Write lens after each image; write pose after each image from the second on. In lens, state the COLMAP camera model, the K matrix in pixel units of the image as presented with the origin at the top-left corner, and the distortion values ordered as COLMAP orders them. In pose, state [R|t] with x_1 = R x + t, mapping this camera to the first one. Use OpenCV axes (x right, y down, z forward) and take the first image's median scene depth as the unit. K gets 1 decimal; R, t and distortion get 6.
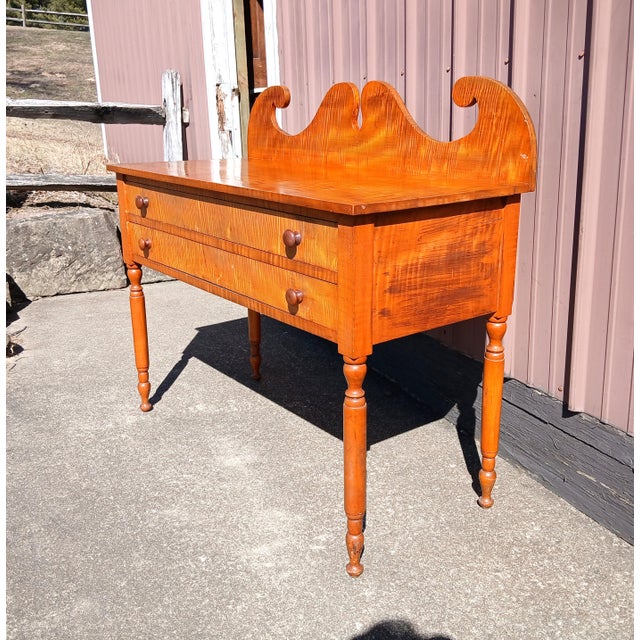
lens RADIAL K [[760.7, 0, 340.6], [0, 760.7, 253.5], [0, 0, 1]] dist [-0.003834, -0.070527]
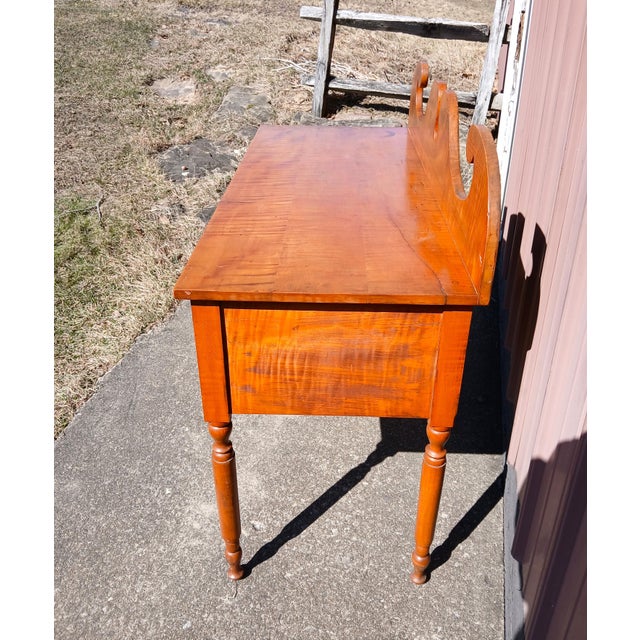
lens RADIAL K [[616.7, 0, 318.6], [0, 616.7, 269.5], [0, 0, 1]] dist [0.000760, -0.065371]
pose [[0.761653, 0.300101, -0.574304, 0.429066], [-0.140192, 0.941616, 0.306114, -0.255004], [0.632639, -0.152640, 0.759256, 0.402212]]
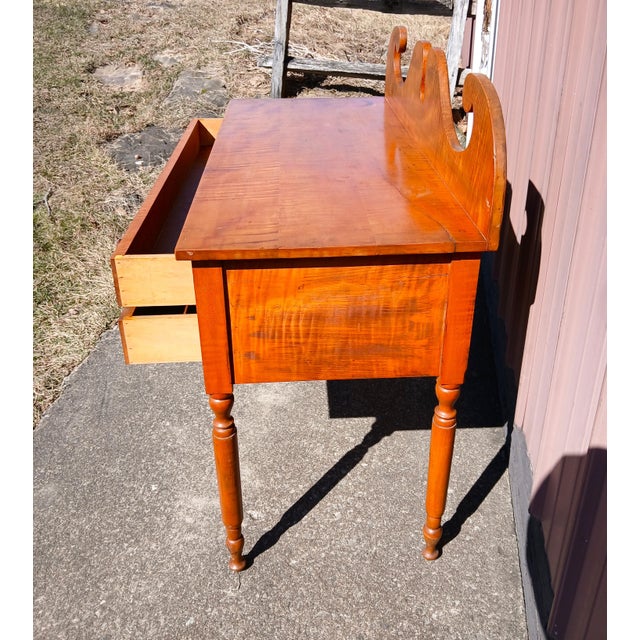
lens RADIAL K [[668.8, 0, 317.3], [0, 668.8, 249.9], [0, 0, 1]] dist [-0.004639, -0.052099]
pose [[0.812781, 0.243880, -0.529065, 0.422136], [-0.116850, 0.957949, 0.262068, -0.215259], [0.570730, -0.151183, 0.807100, 0.340431]]
